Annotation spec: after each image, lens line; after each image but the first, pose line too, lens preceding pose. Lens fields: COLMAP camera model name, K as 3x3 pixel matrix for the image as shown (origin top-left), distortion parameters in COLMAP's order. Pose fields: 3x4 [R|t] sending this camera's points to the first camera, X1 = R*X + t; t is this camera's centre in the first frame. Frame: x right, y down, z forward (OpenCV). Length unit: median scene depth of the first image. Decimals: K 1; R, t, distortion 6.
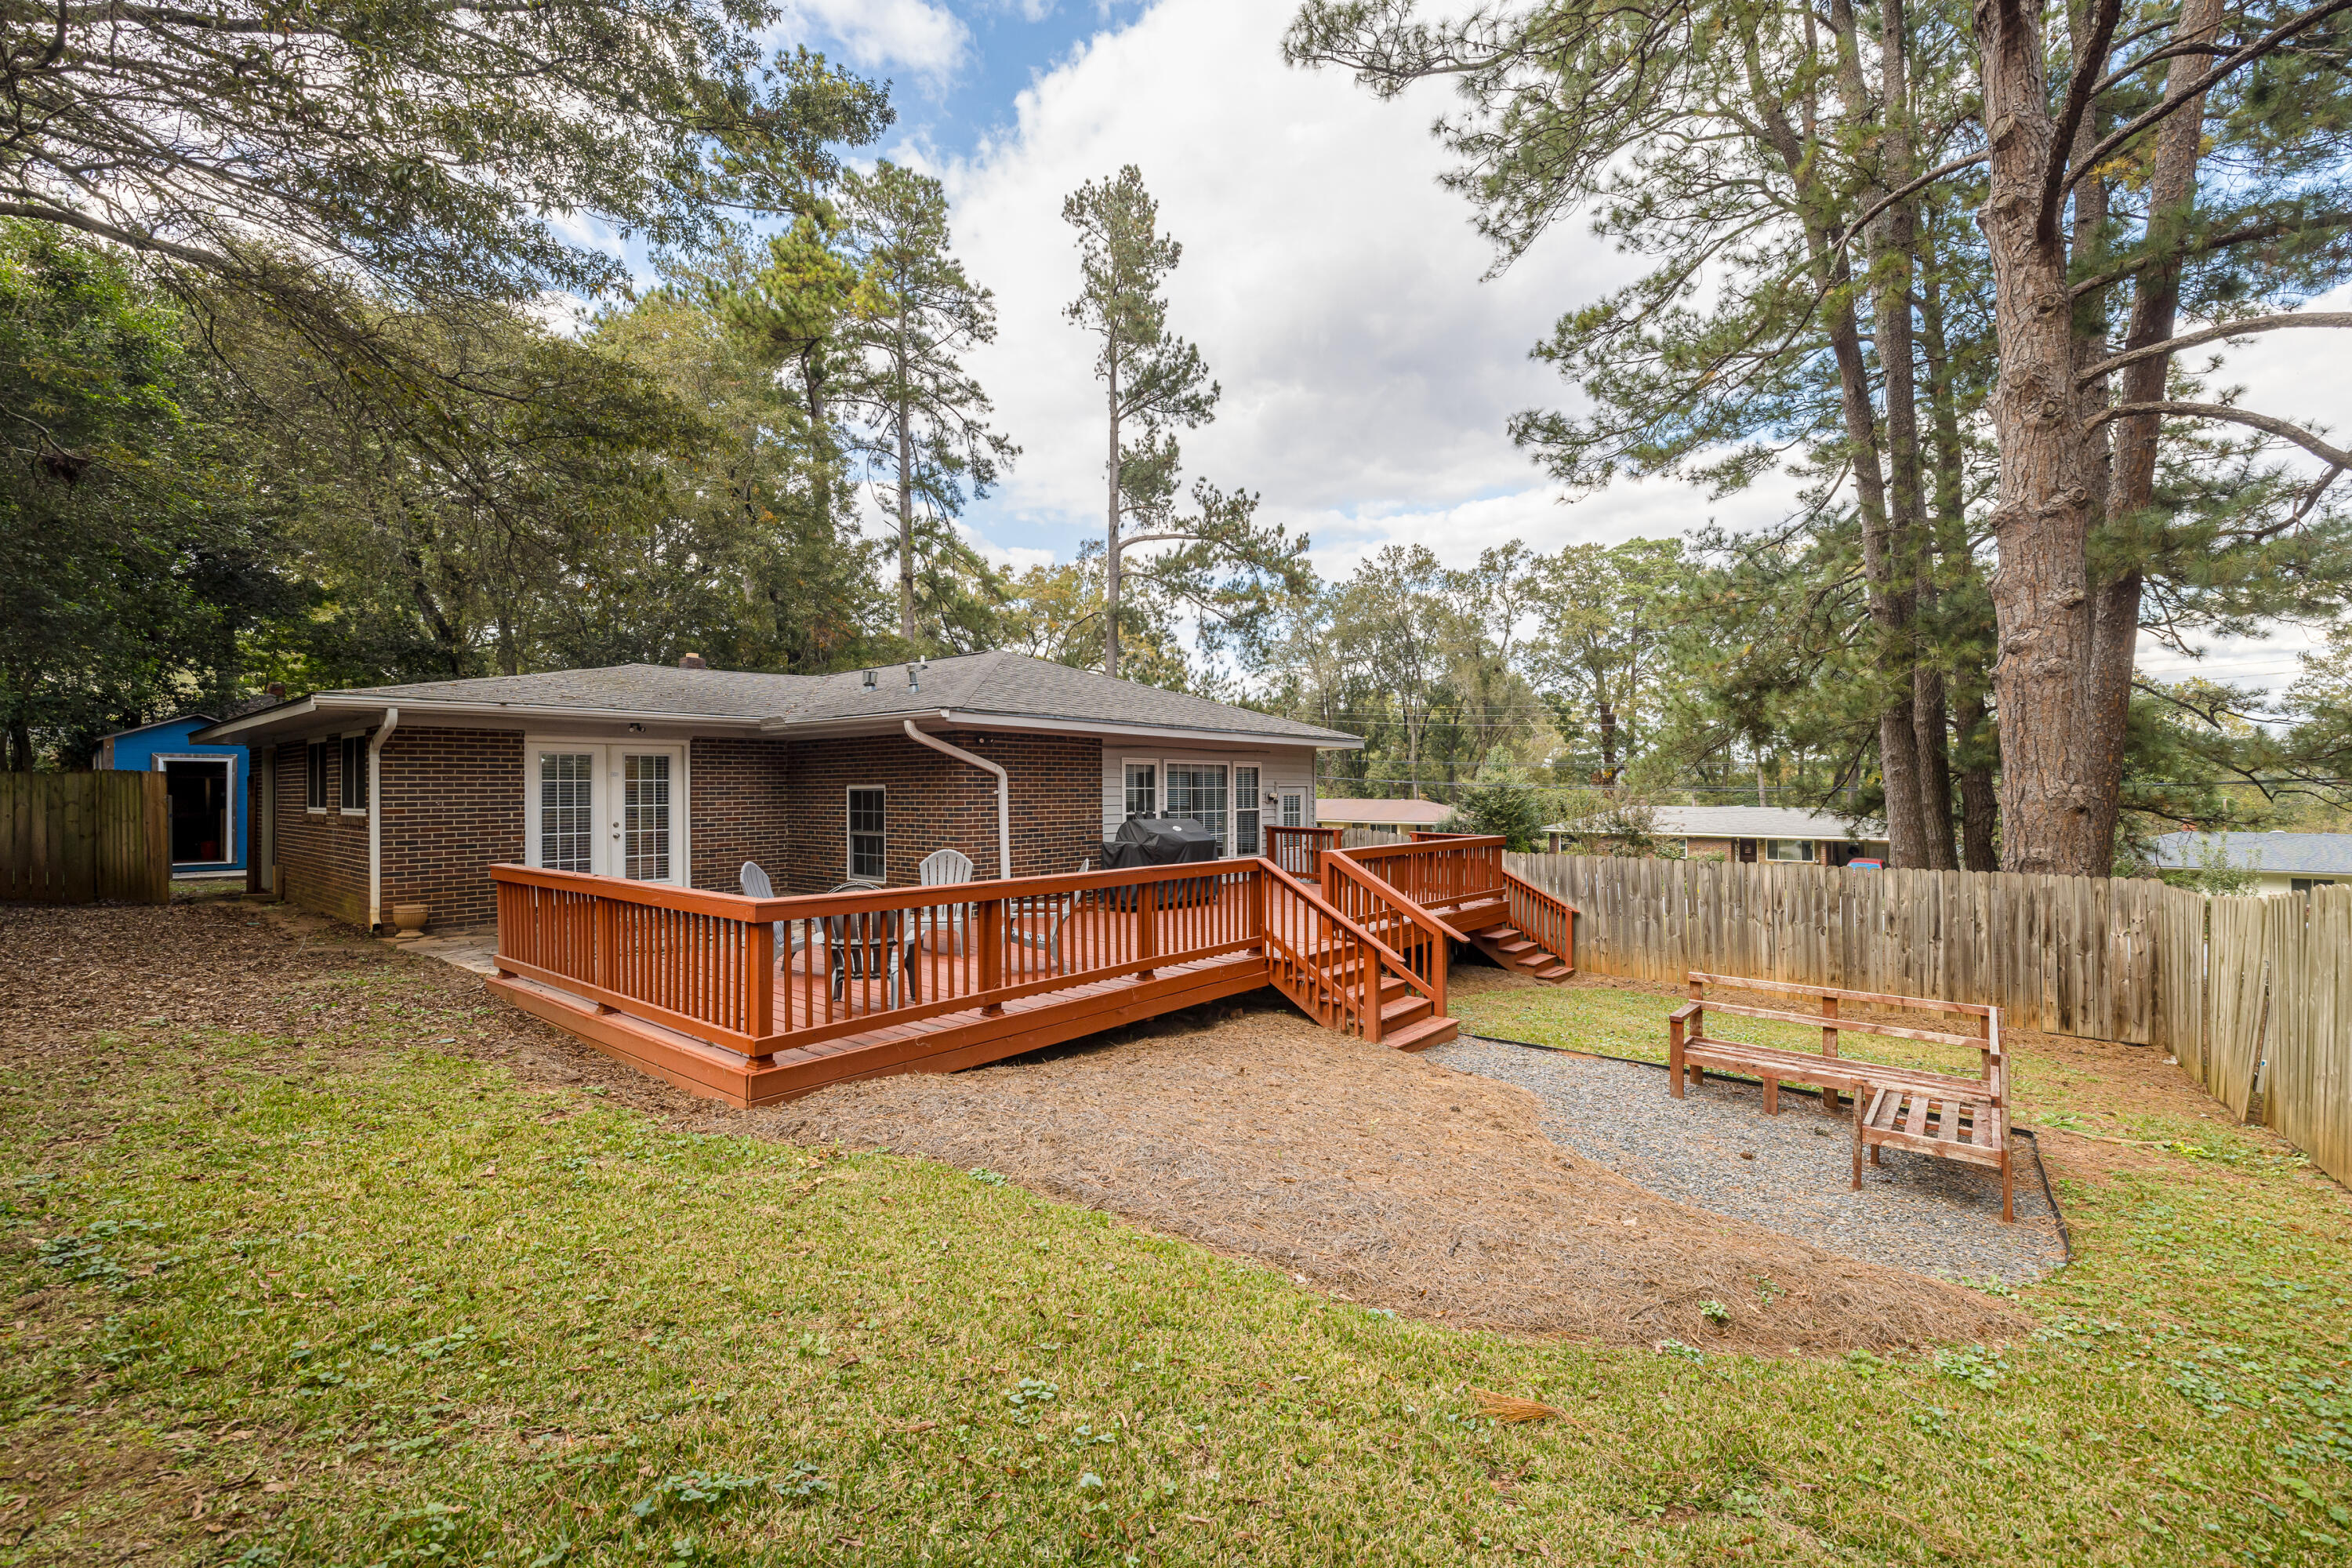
lens RADIAL K [[989.0, 0, 1171.5], [0, 989.0, 785.0], [0, 0, 1]] dist [0.003497, 0.000081]
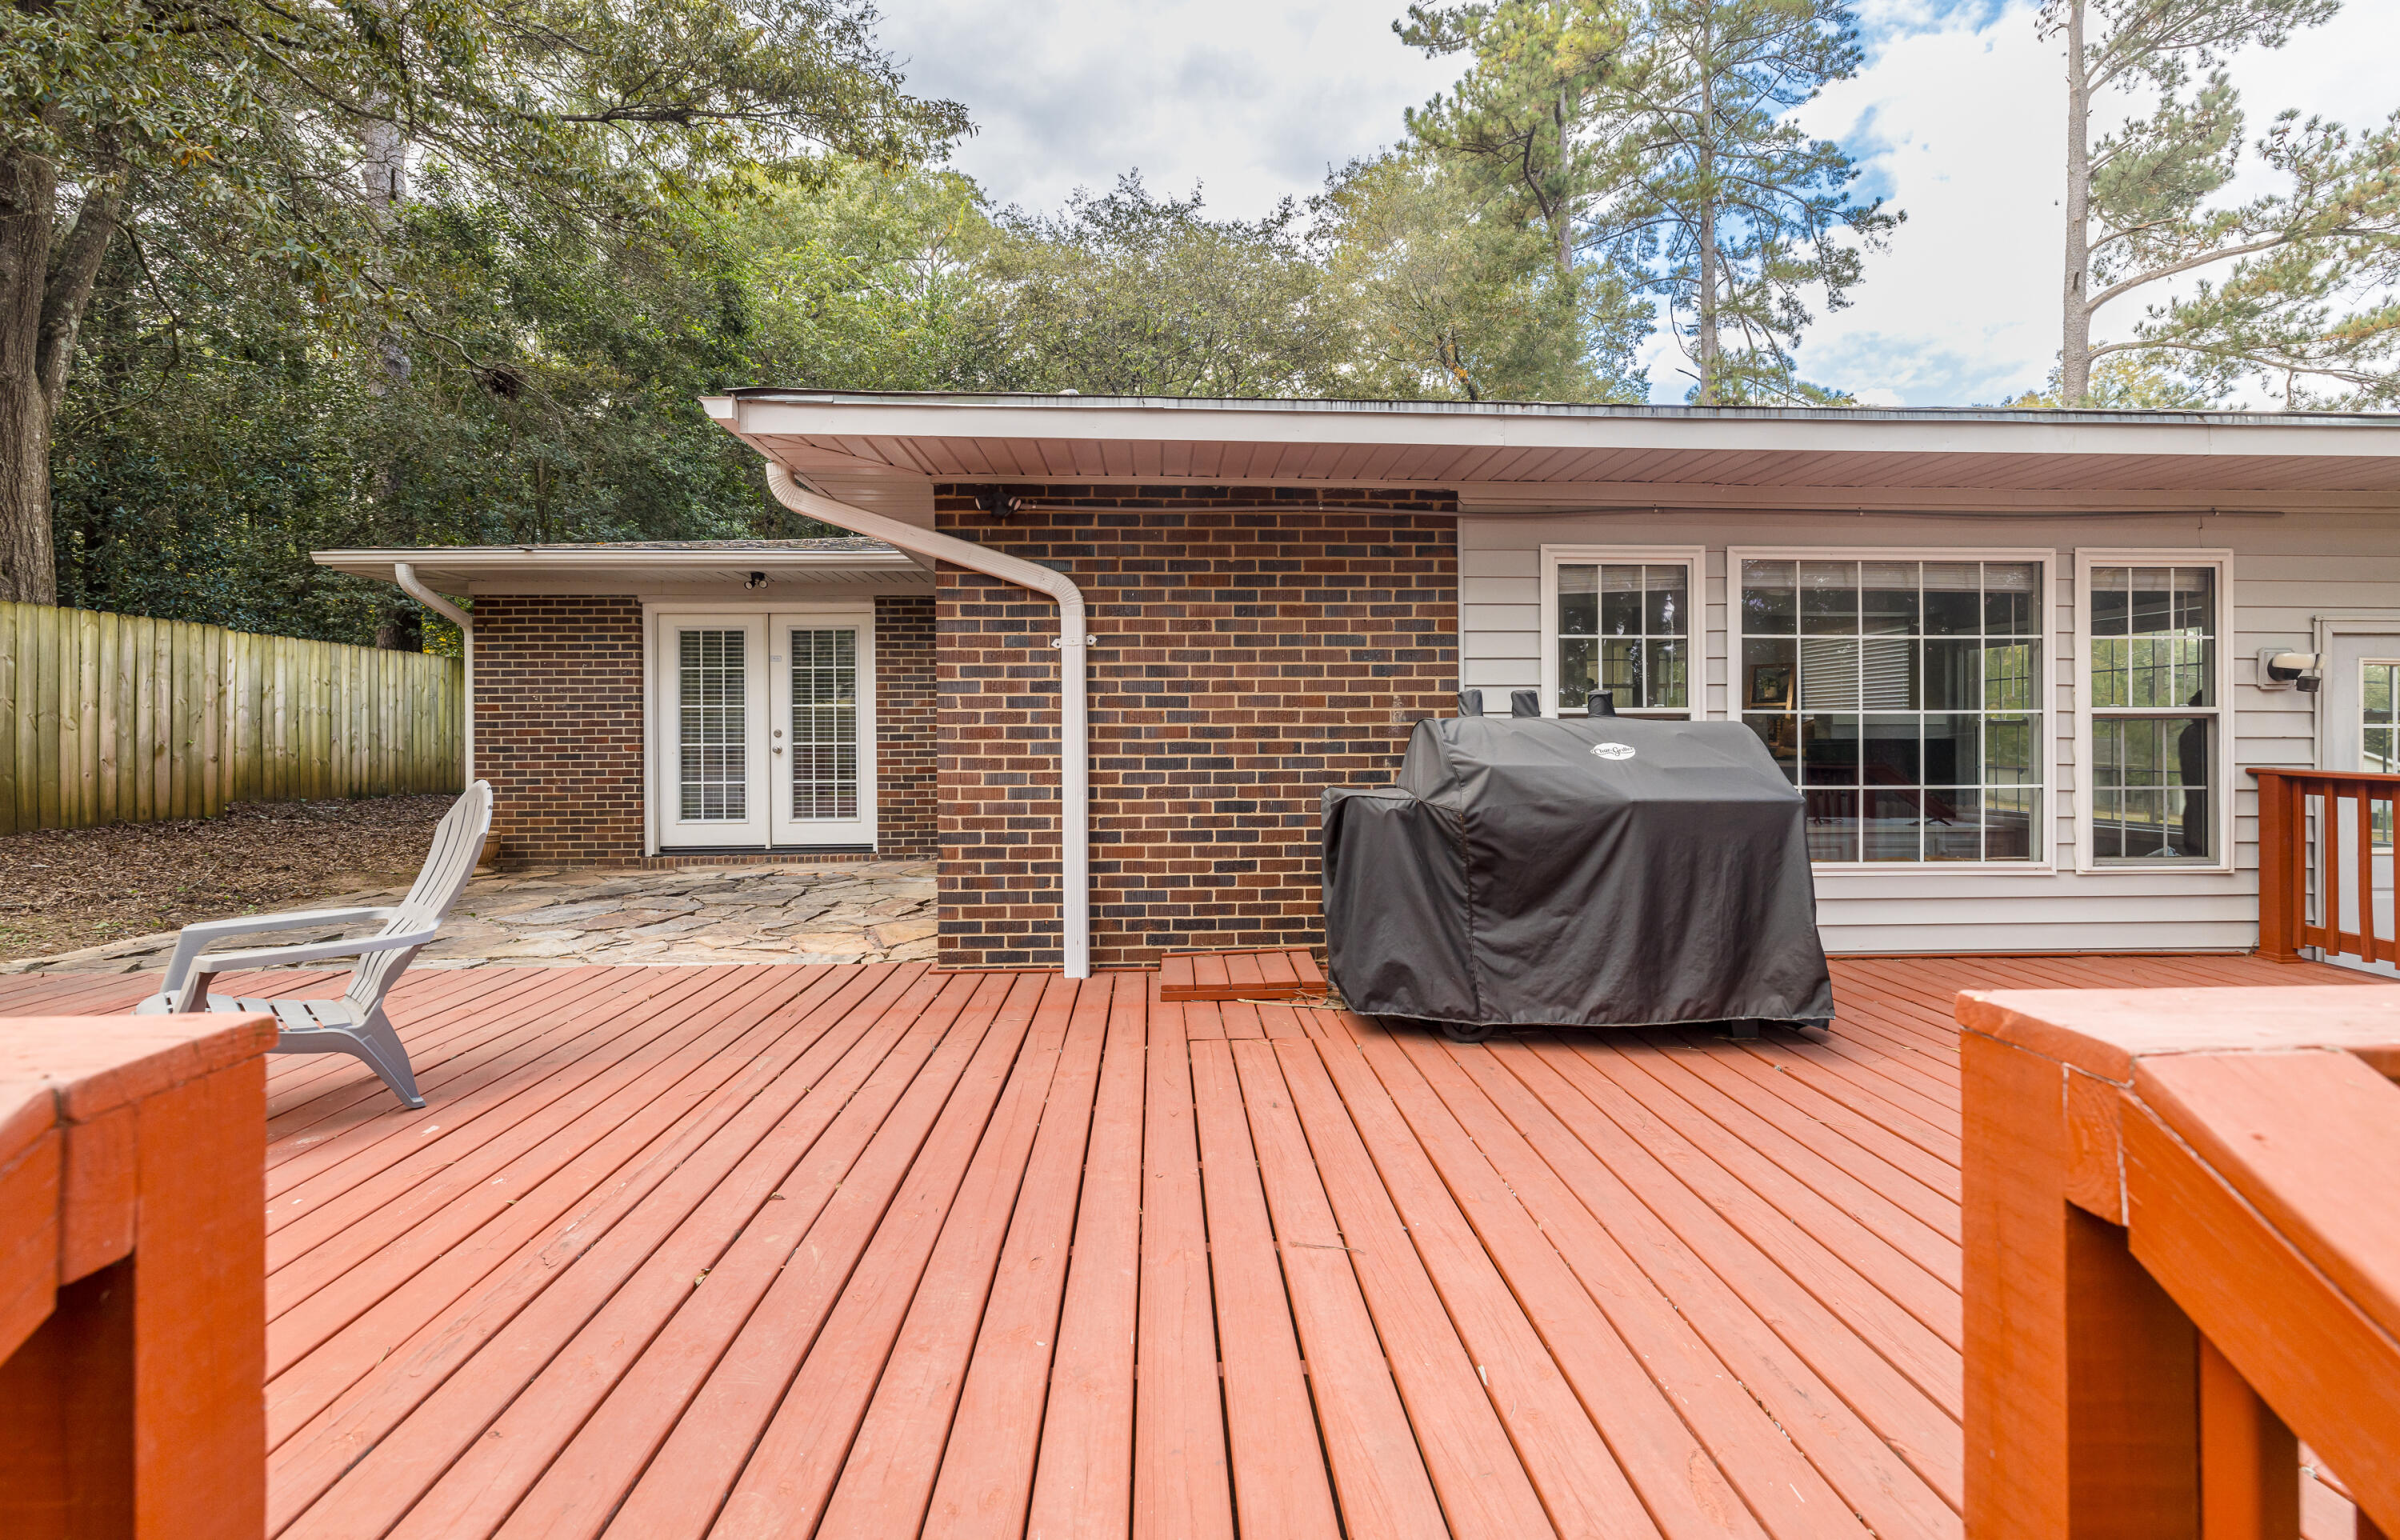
lens RADIAL K [[1011.1, 0, 1195.0], [0, 1011.1, 739.6], [0, 0, 1]] dist [0.003162, 0.000425]
pose [[0.674606, 0.005600, -0.738157, 0.036222], [0.001737, 0.999956, 0.009173, 0.010229], [0.738176, -0.007470, 0.674567, 0.195927]]
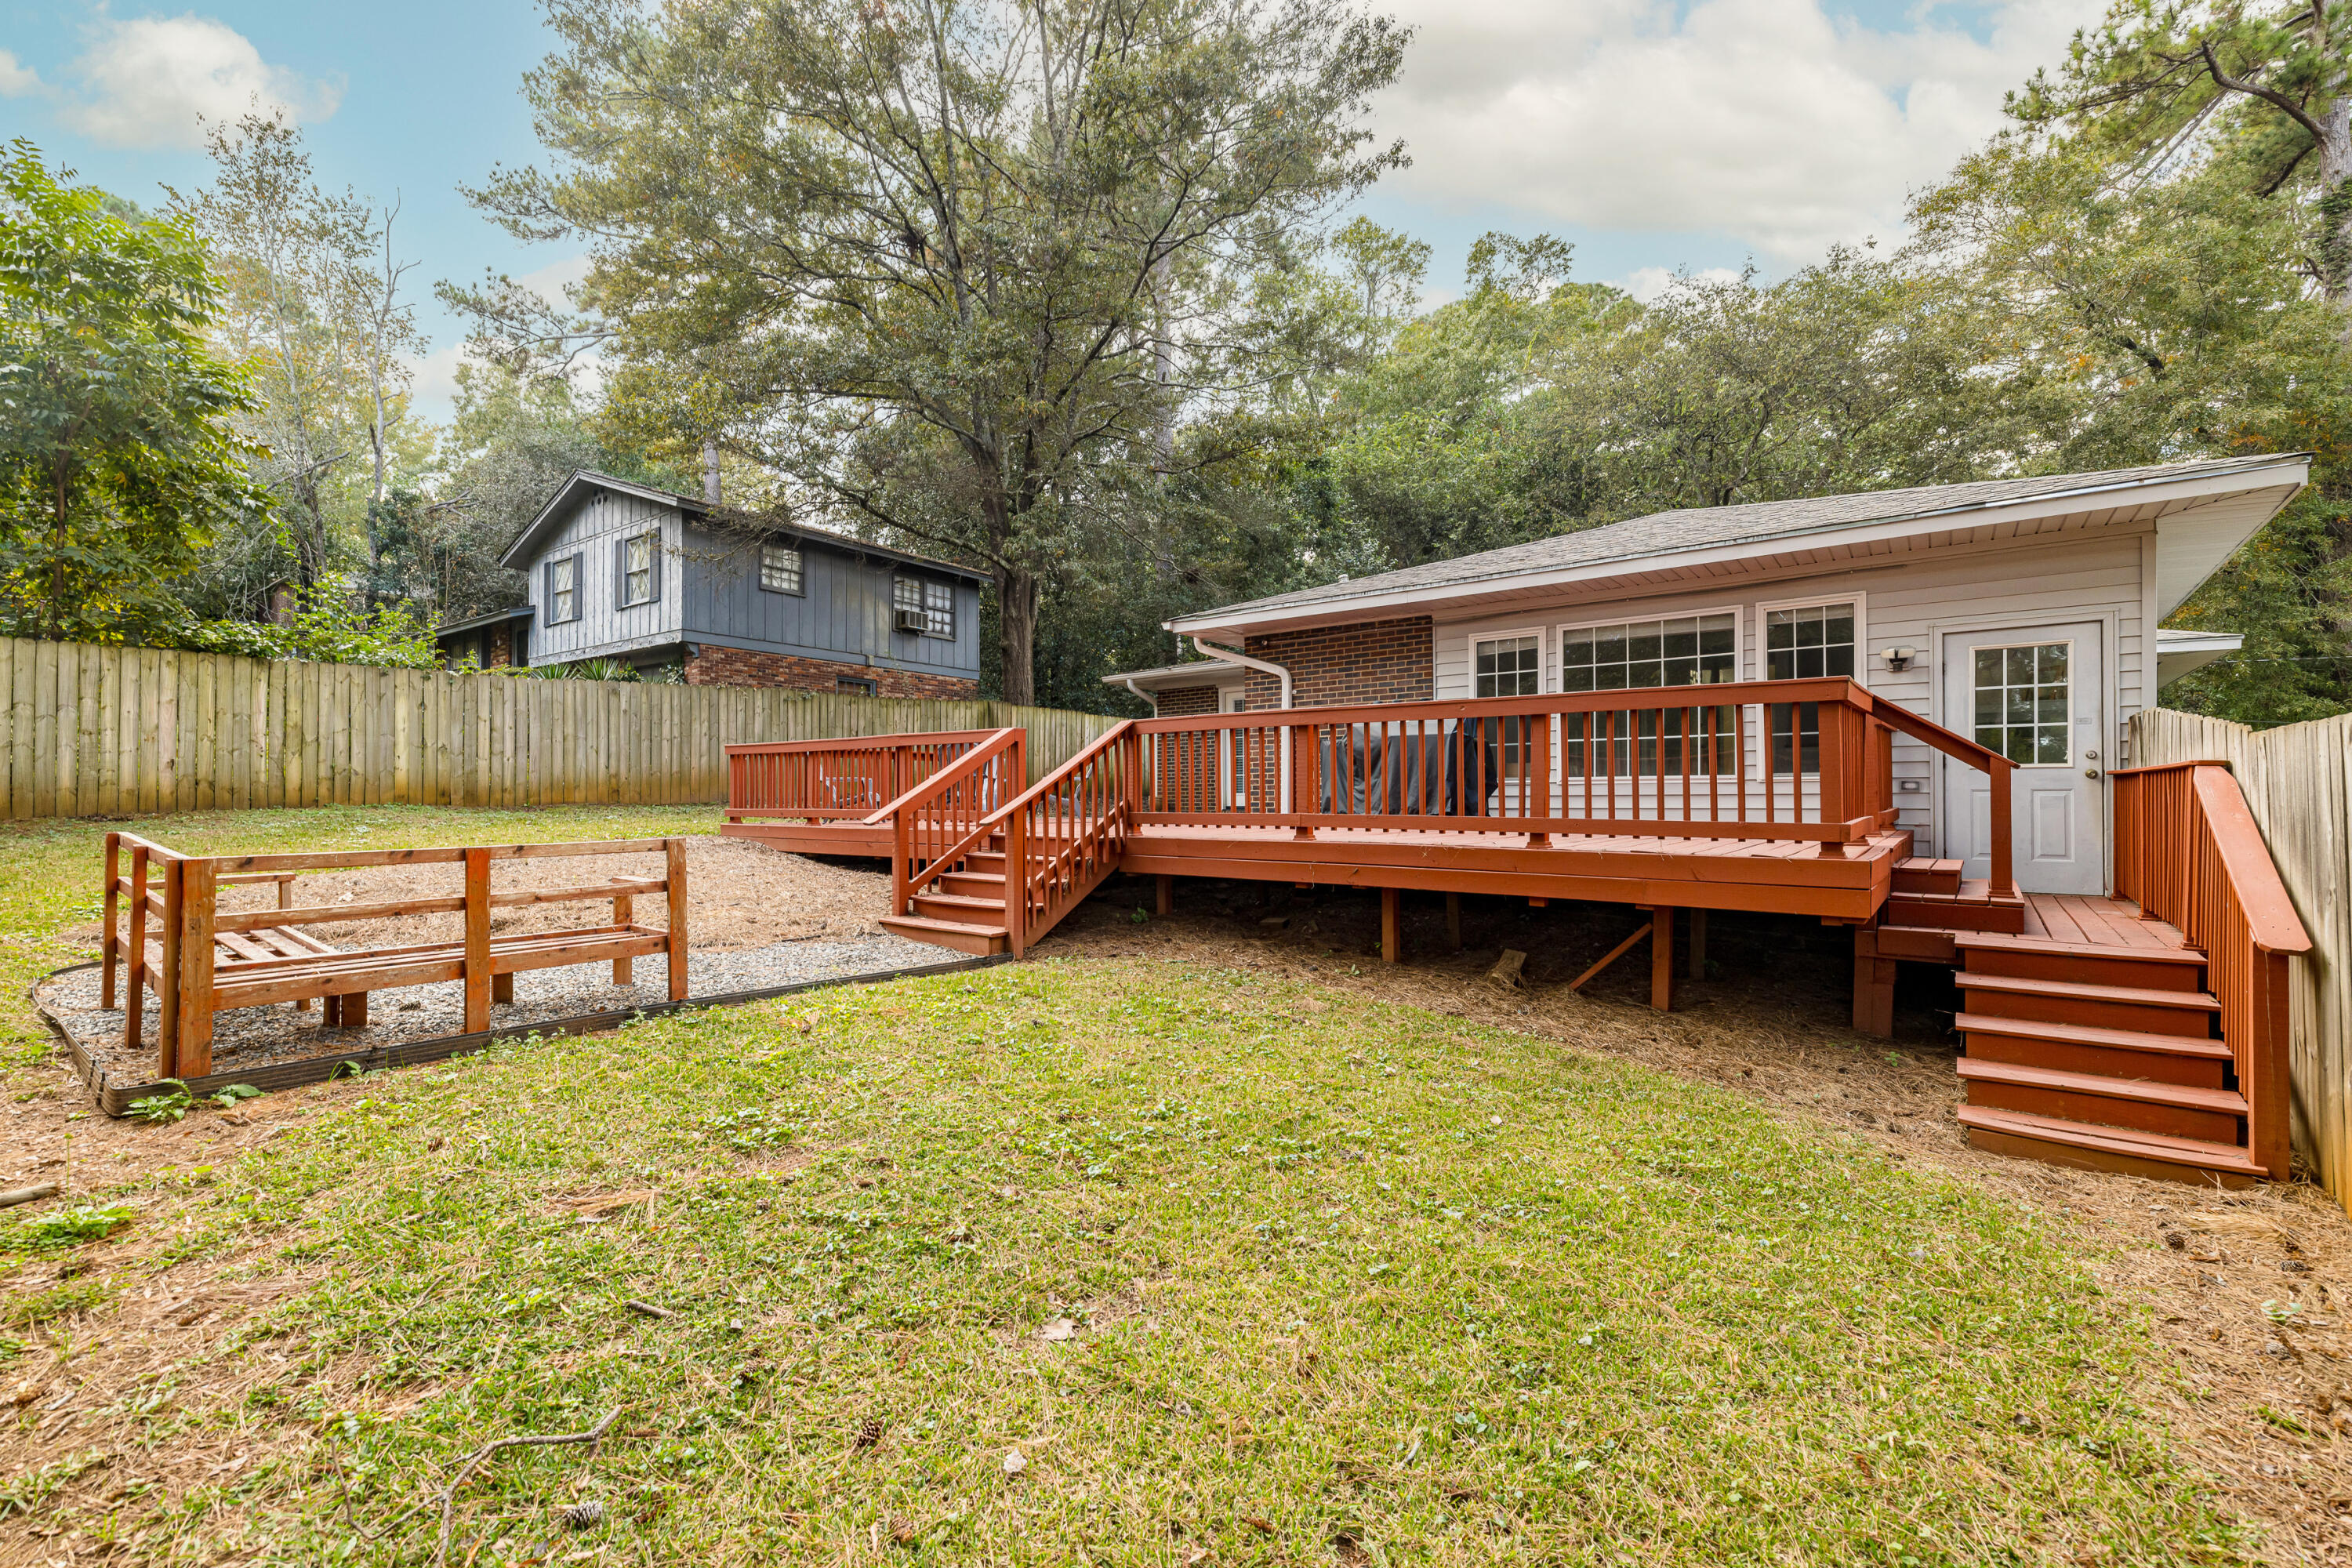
lens RADIAL K [[989.0, 0, 1166.7], [0, 989.0, 789.3], [0, 0, 1]] dist [0.003497, 0.000081]
pose [[0.016710, -0.004124, -0.999852, 0.199204], [0.006003, 0.999974, -0.004024, 0.026093], [0.999842, -0.005935, 0.016734, 0.219247]]
